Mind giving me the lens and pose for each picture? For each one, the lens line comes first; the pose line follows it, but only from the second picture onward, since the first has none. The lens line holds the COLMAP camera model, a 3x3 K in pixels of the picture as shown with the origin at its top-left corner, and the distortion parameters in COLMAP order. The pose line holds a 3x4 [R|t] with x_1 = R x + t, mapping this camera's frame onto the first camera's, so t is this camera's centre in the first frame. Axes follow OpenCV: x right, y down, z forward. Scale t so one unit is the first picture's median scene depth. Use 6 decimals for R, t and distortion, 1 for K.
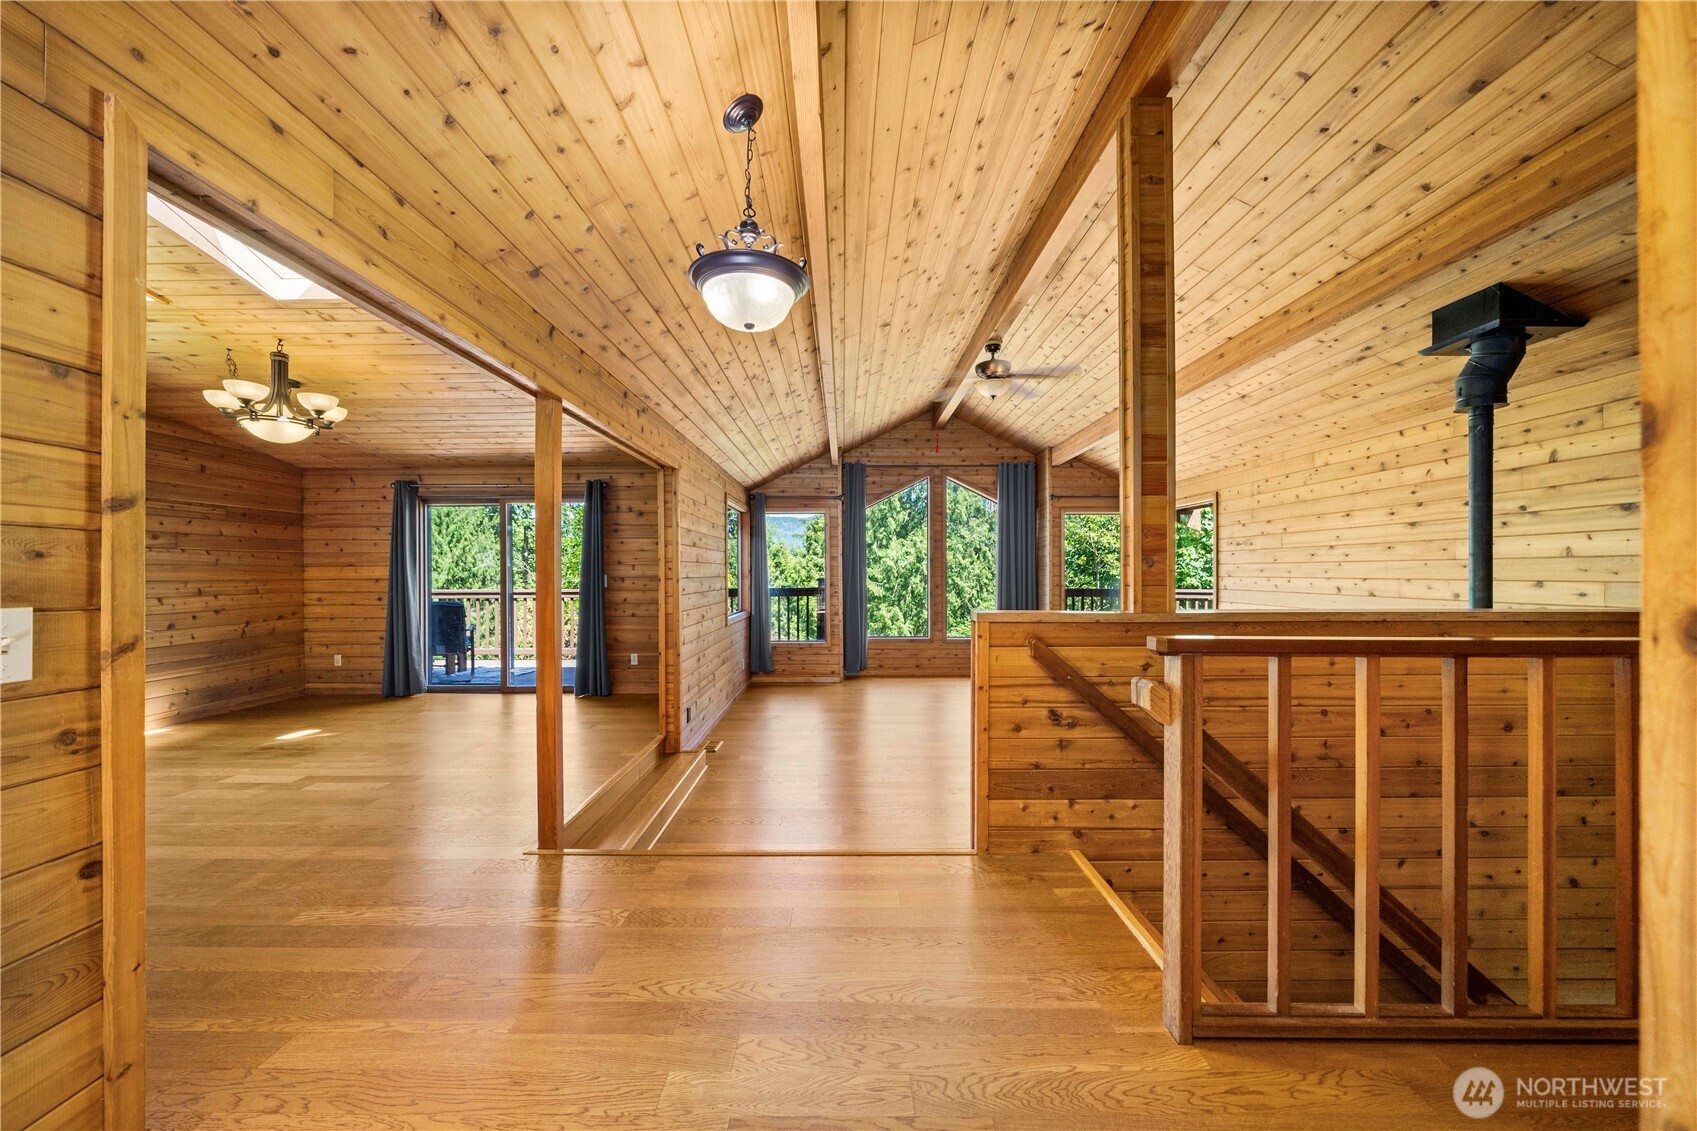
lens RADIAL K [[633.2, 0, 854.5], [0, 633.2, 569.6], [0, 0, 1]] dist [-0.003209, -0.000198]
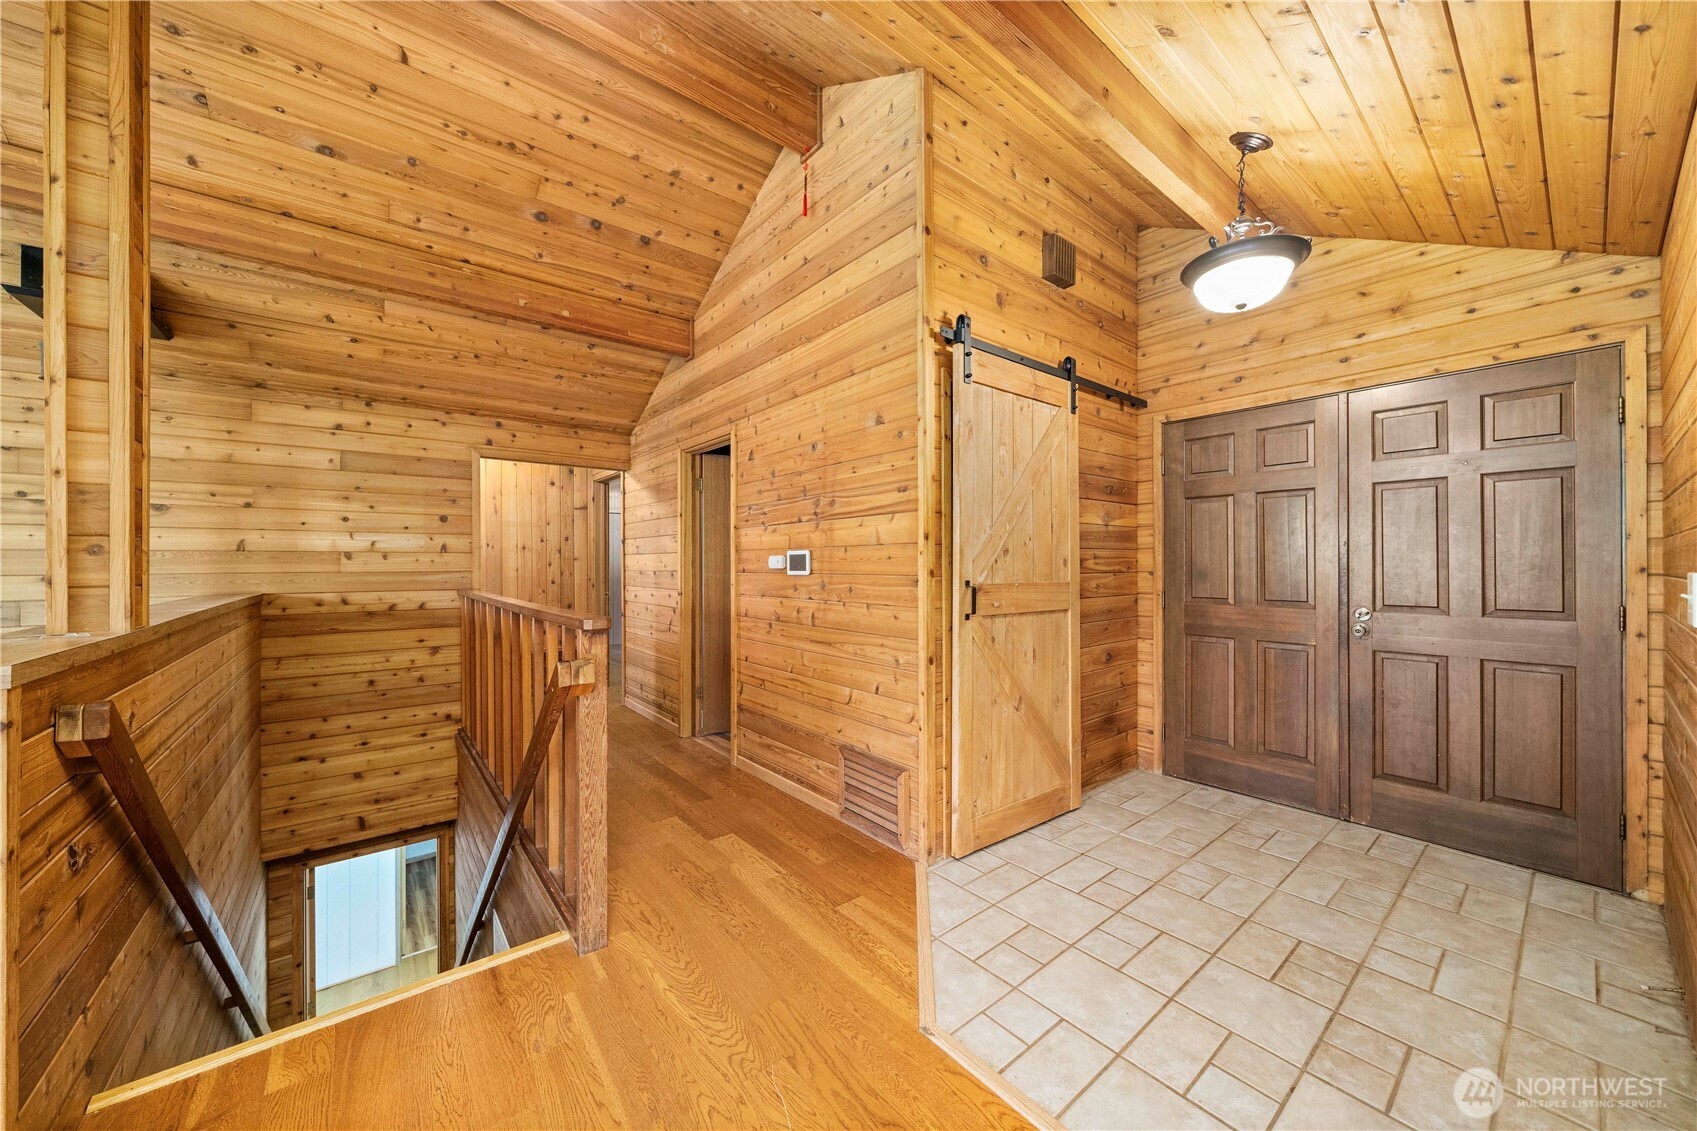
lens RADIAL K [[600.5, 0, 825.0], [0, 600.5, 565.0], [0, 0, 1]] dist [0.000504, -0.000019]
pose [[-0.608539, 0.001933, 0.793522, -0.181091], [-0.001142, 0.999994, -0.003312, 0.002430], [-0.793523, -0.002922, -0.608533, 0.367380]]
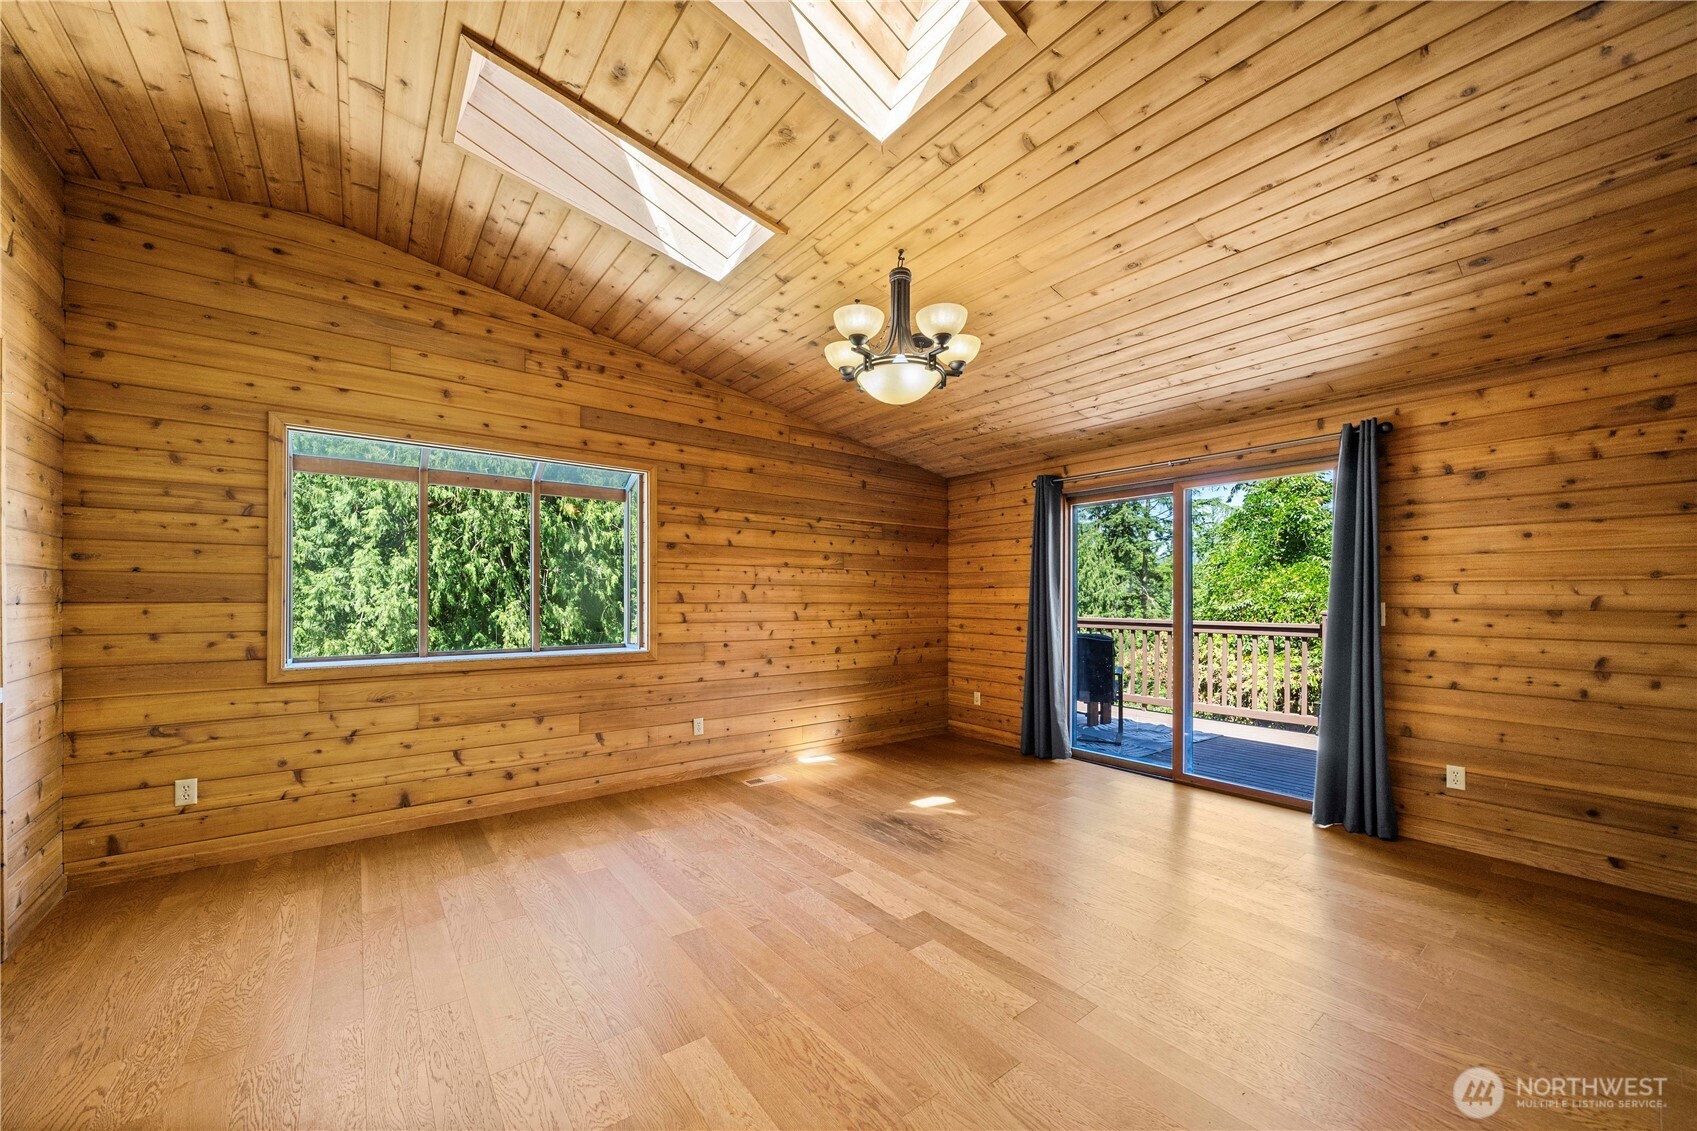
lens RADIAL K [[633.2, 0, 838.2], [0, 633.2, 600.1], [0, 0, 1]] dist [-0.003209, -0.000198]
pose [[0.606158, 0.010995, -0.795268, -0.254320], [-0.004480, 0.999936, 0.010411, 0.003083], [0.795332, -0.002748, 0.606168, 0.333985]]
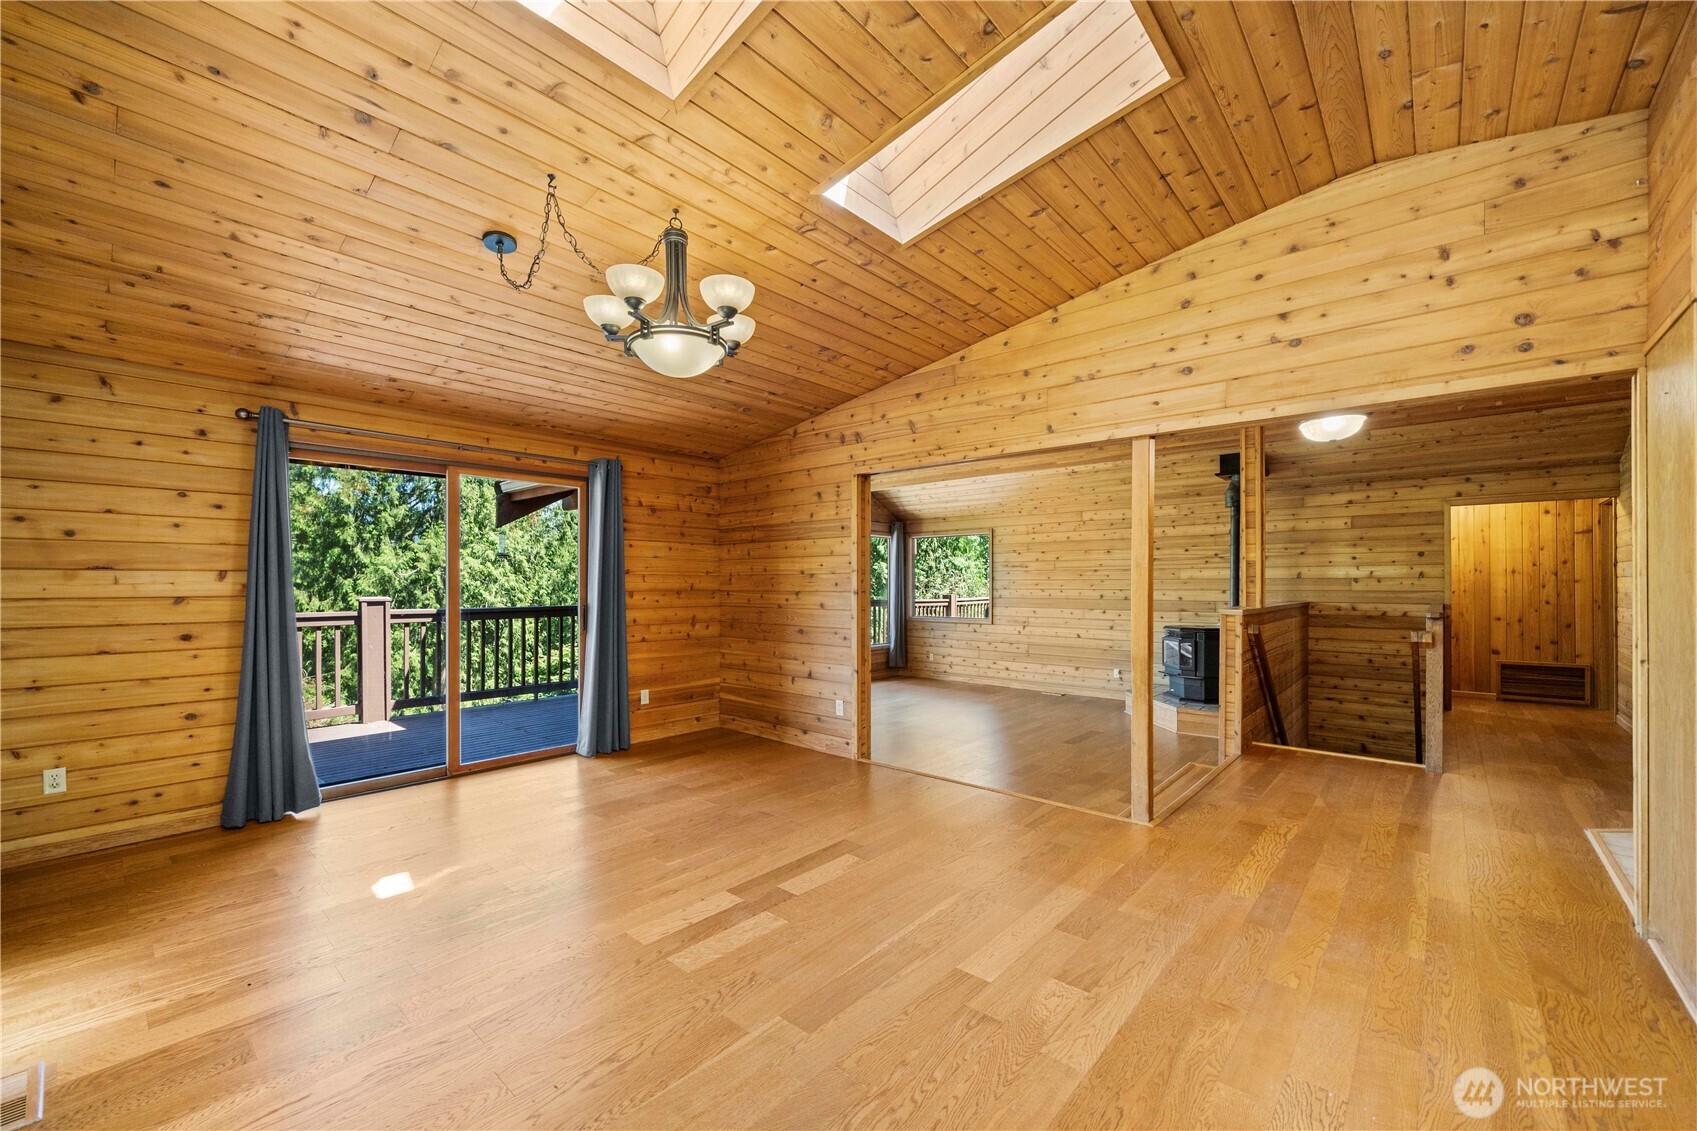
lens RADIAL K [[674.9, 0, 851.9], [0, 674.9, 581.6], [0, 0, 1]] dist [0.003416, 0.000079]
pose [[0.659355, 0.006256, 0.751806, -0.813203], [-0.005656, 0.999978, -0.003361, 0.001830], [-0.751811, -0.002036, 0.659376, 0.265725]]
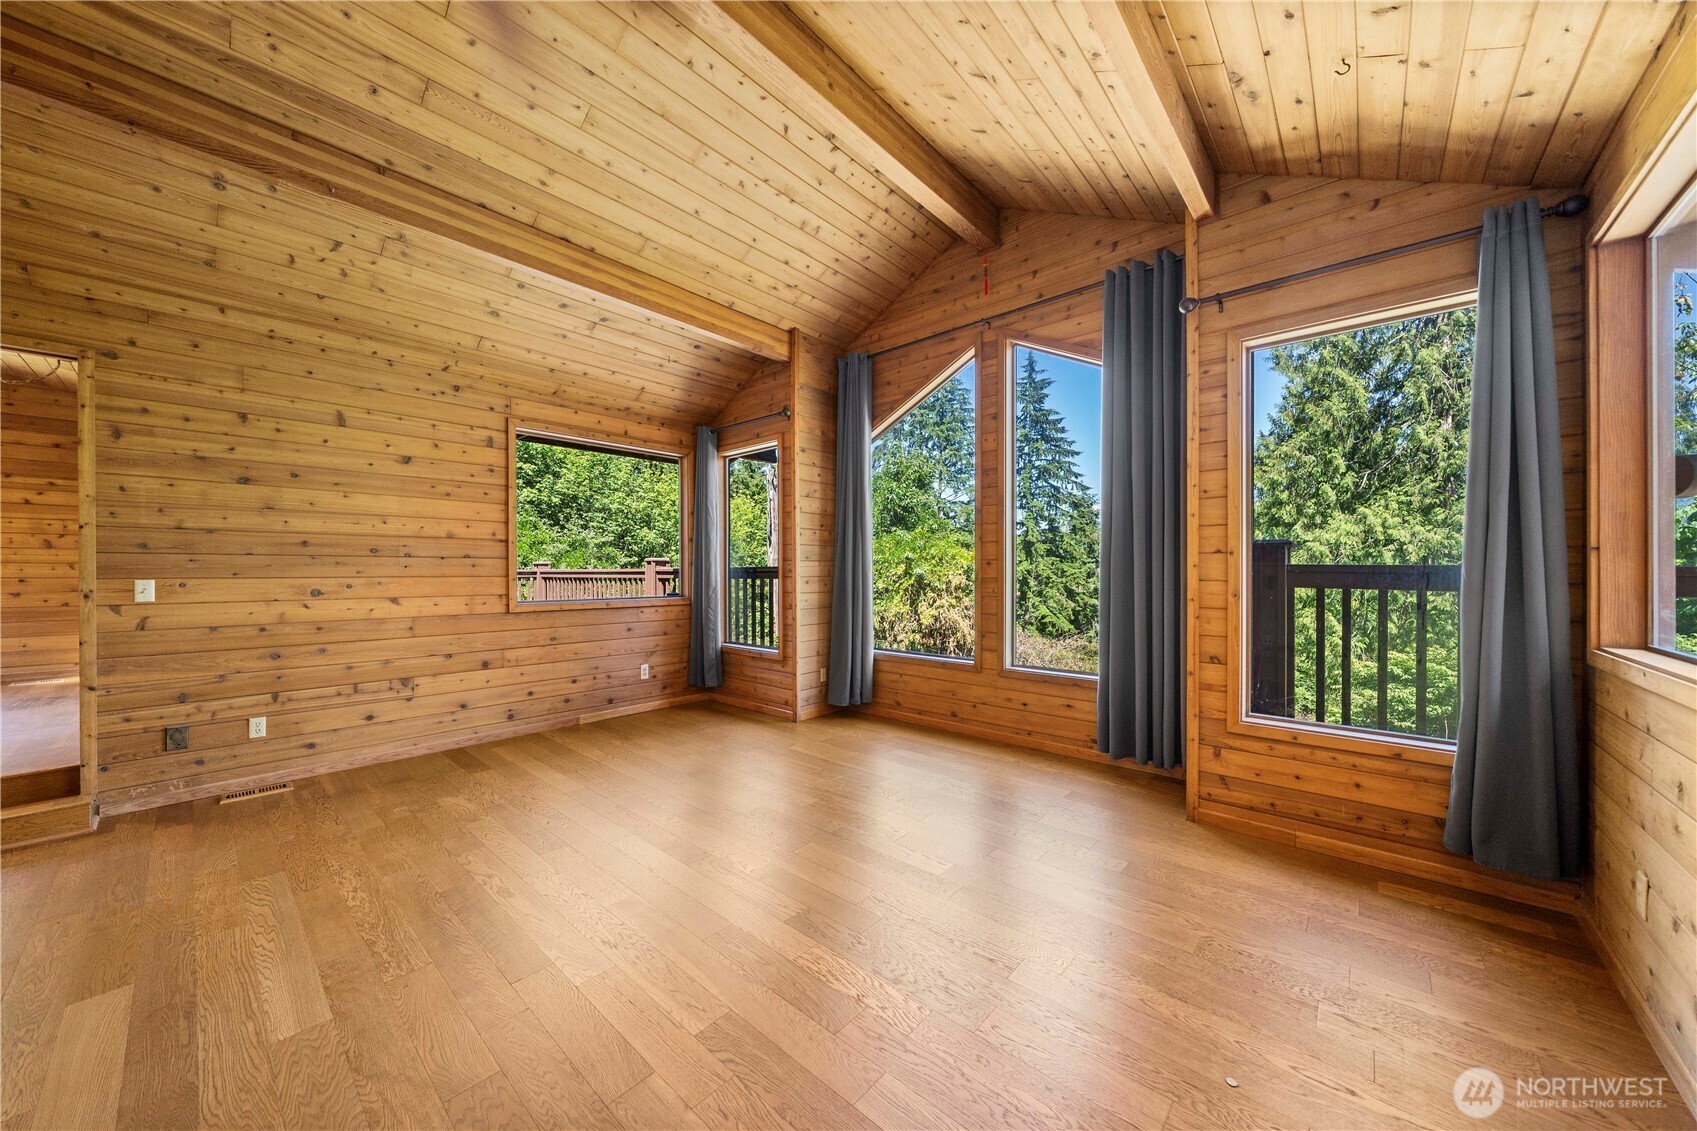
lens RADIAL K [[600.5, 0, 855.4], [0, 600.5, 569.4], [0, 0, 1]] dist [0.000504, -0.000019]
pose [[0.746713, -0.000303, -0.665146, 0.495136], [0.002468, 0.999994, 0.002314, 0.041765], [0.665142, -0.003370, 0.746710, 0.768297]]
